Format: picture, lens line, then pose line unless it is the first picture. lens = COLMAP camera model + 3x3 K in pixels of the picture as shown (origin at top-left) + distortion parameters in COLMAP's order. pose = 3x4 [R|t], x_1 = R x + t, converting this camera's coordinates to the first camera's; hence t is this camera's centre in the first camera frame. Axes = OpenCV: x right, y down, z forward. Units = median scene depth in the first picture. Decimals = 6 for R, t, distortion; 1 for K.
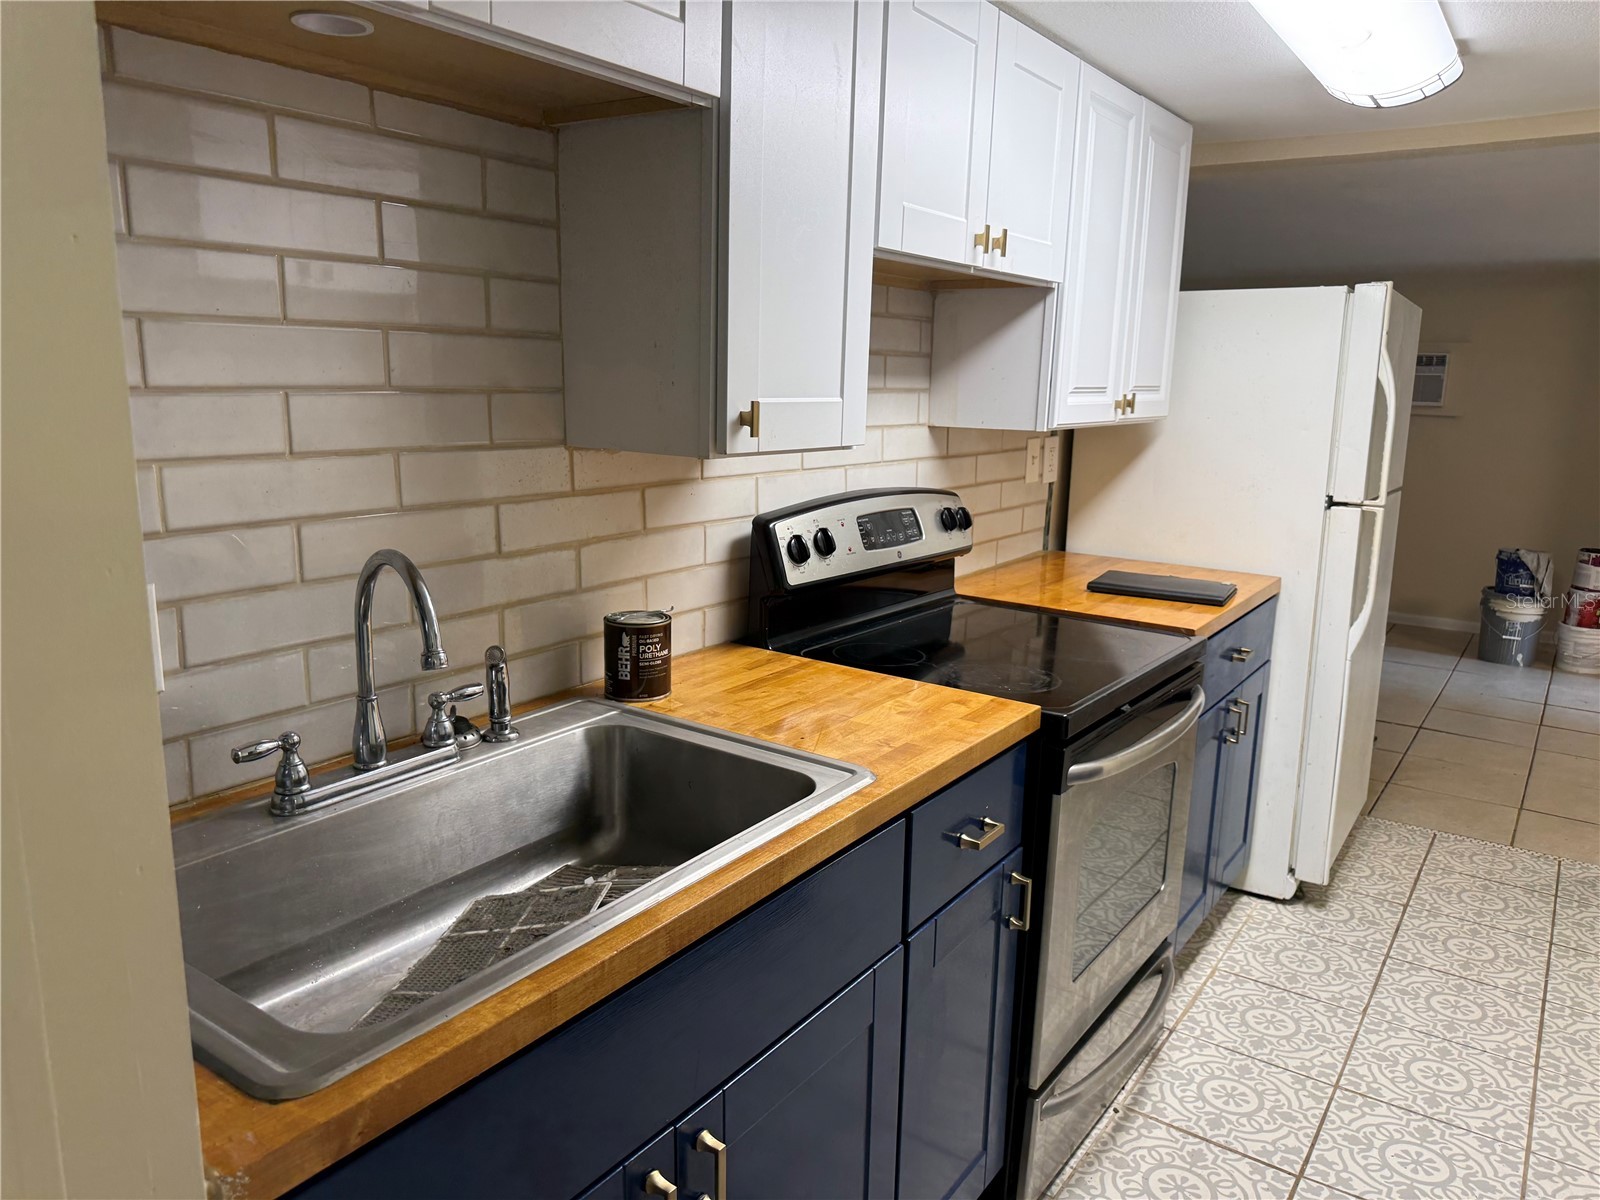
lens RADIAL K [[1139.6, 0, 811.8], [0, 1139.6, 597.5], [0, 0, 1]] dist [0.002558, -0.001281]
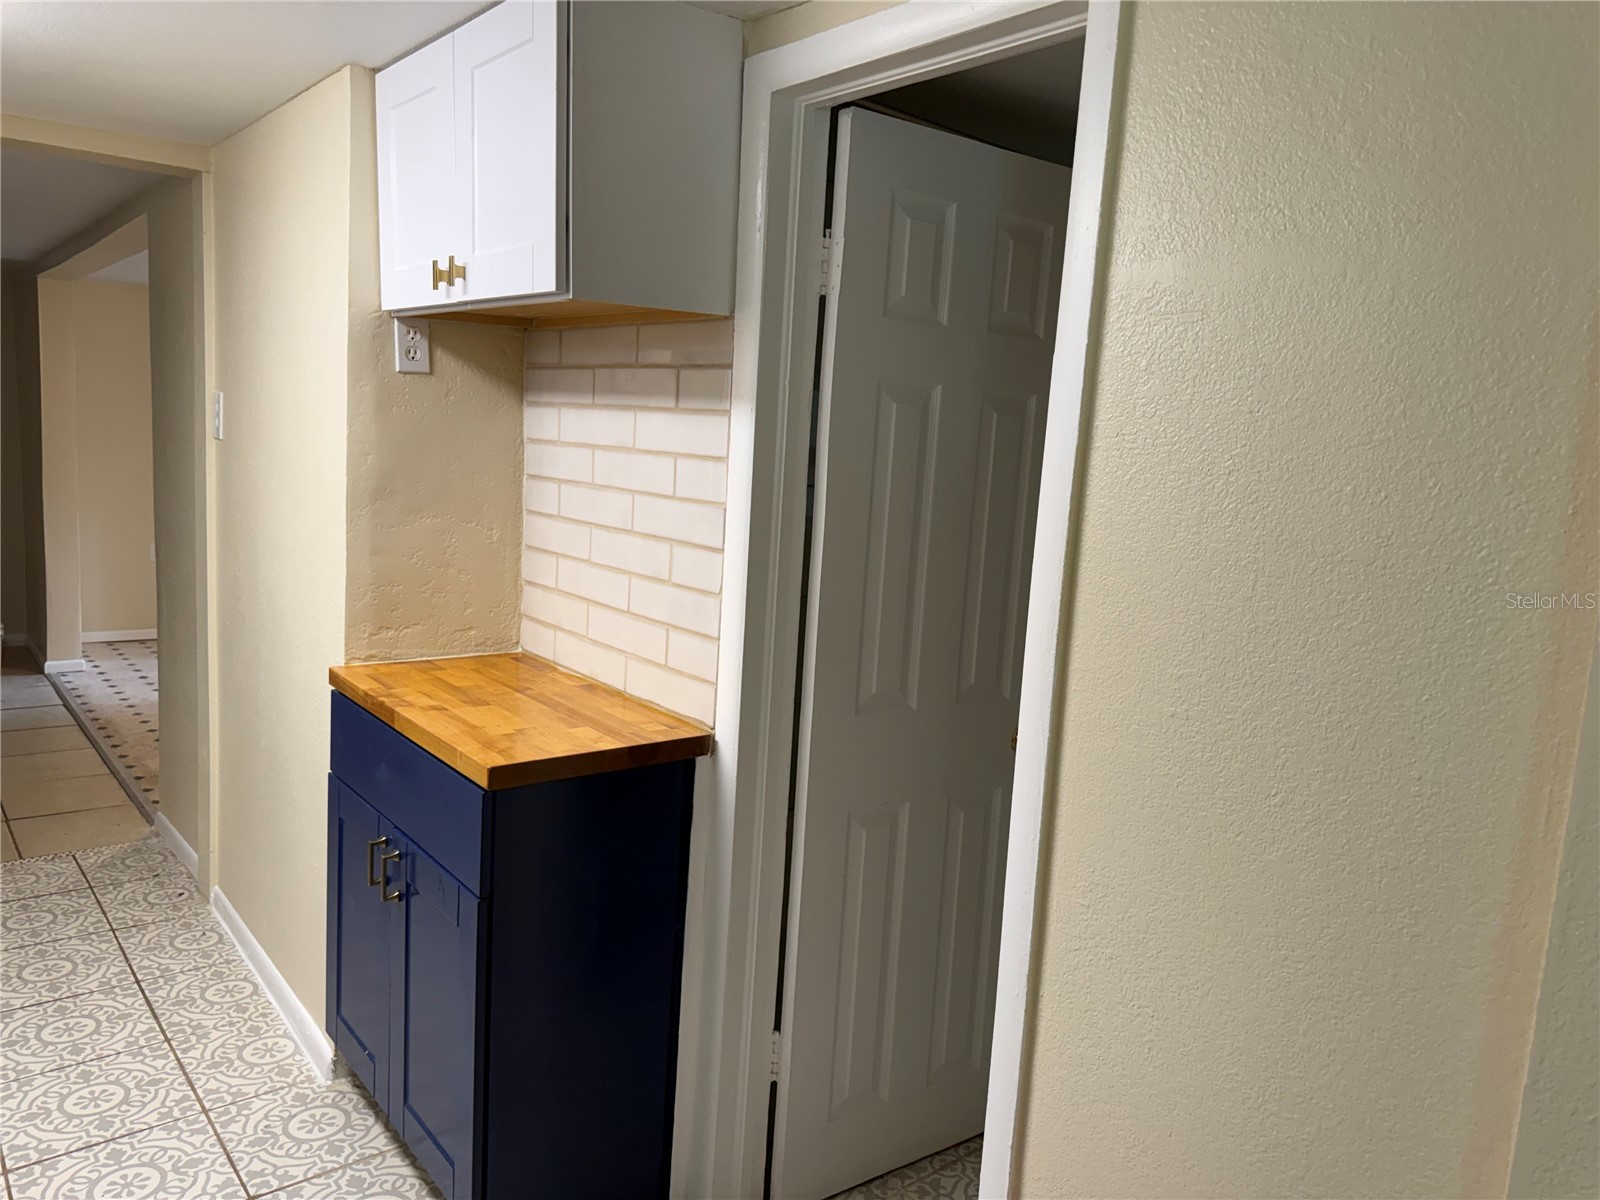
lens RADIAL K [[1139.6, 0, 812.7], [0, 1139.6, 603.6], [0, 0, 1]] dist [0.002558, -0.001281]
pose [[0.267928, -0.145758, 0.952349, -0.147397], [0.135673, 0.984347, 0.112486, -0.019268], [-0.953838, 0.099070, 0.283509, 0.107277]]
